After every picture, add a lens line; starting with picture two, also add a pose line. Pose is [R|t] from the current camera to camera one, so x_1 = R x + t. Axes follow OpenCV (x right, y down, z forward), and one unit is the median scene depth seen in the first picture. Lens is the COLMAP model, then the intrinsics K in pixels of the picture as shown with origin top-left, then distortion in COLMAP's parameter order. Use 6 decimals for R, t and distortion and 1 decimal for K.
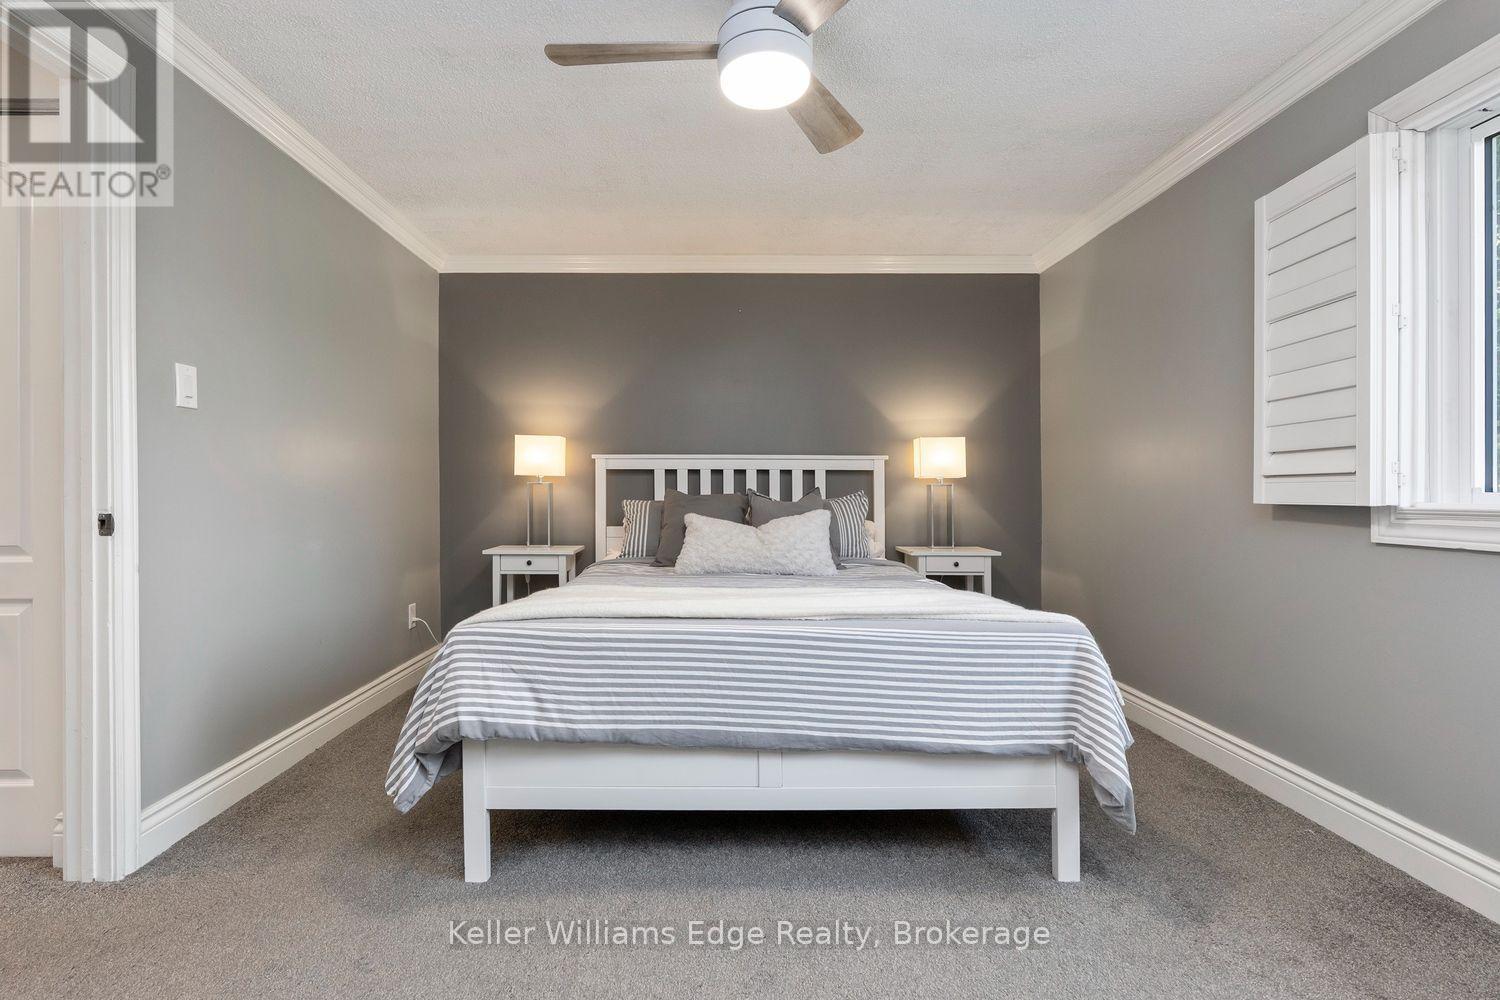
lens RADIAL K [[681.0, 0, 750.0], [0, 681.0, 500.0], [0, 0, 1]] dist [-0.002516, -0.000056]
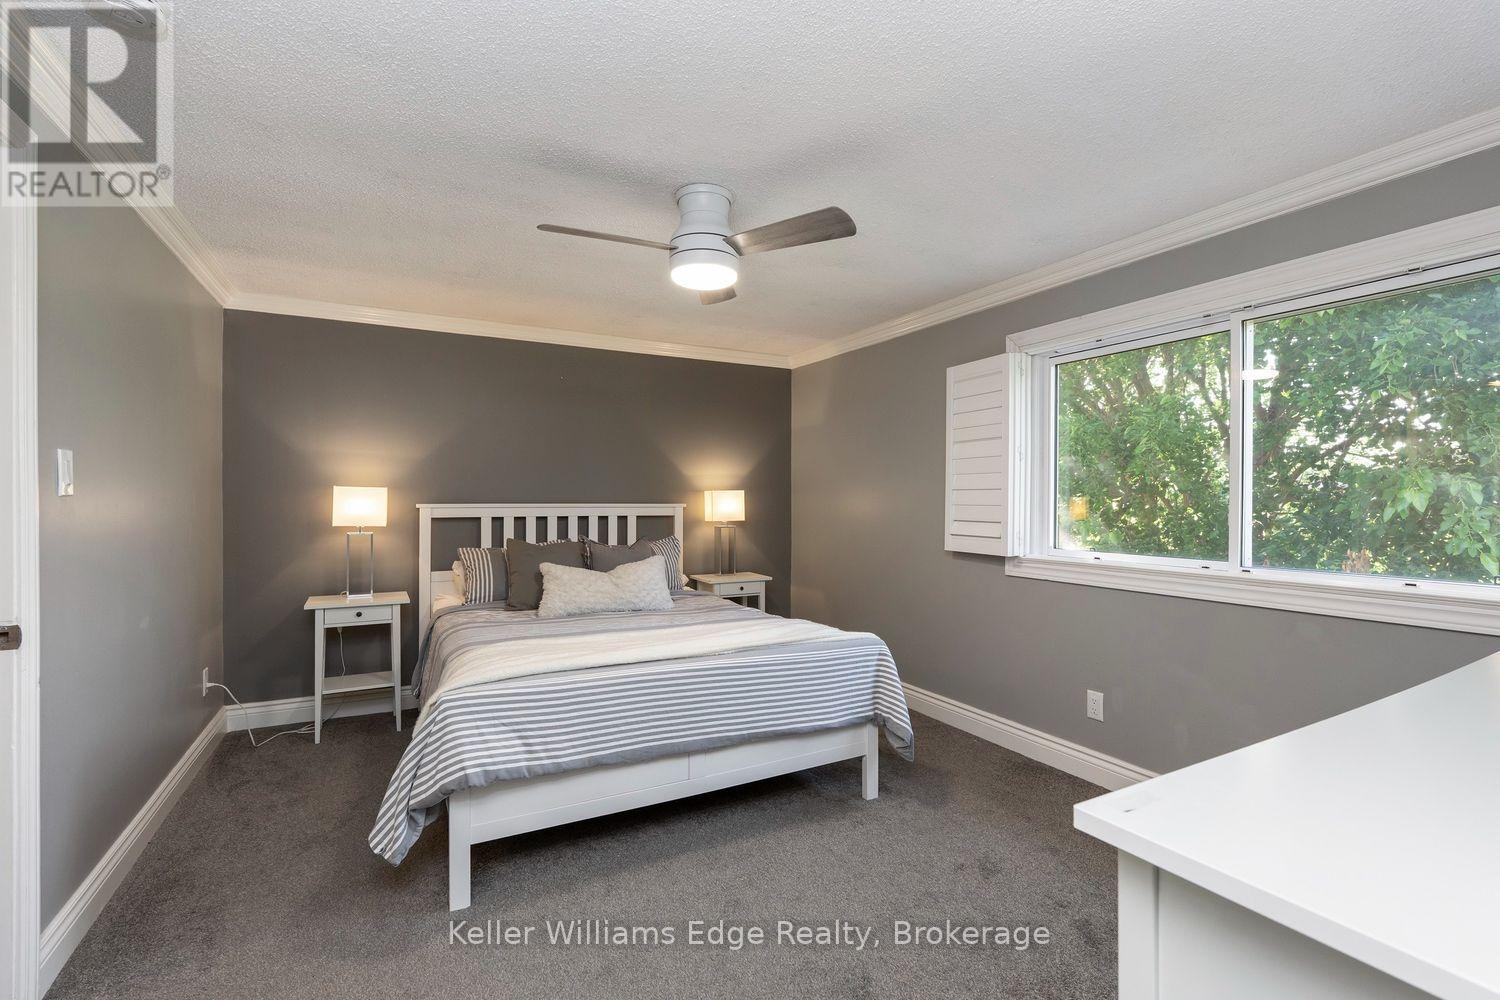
lens RADIAL K [[647.8, 0, 741.6], [0, 647.8, 509.9], [0, 0, 1]] dist [-0.017498, 0.010637]
pose [[0.892592, -0.013925, 0.450651, -0.462543], [0.007016, 0.999831, 0.016996, -0.140851], [-0.450812, -0.012009, 0.892538, -0.200807]]
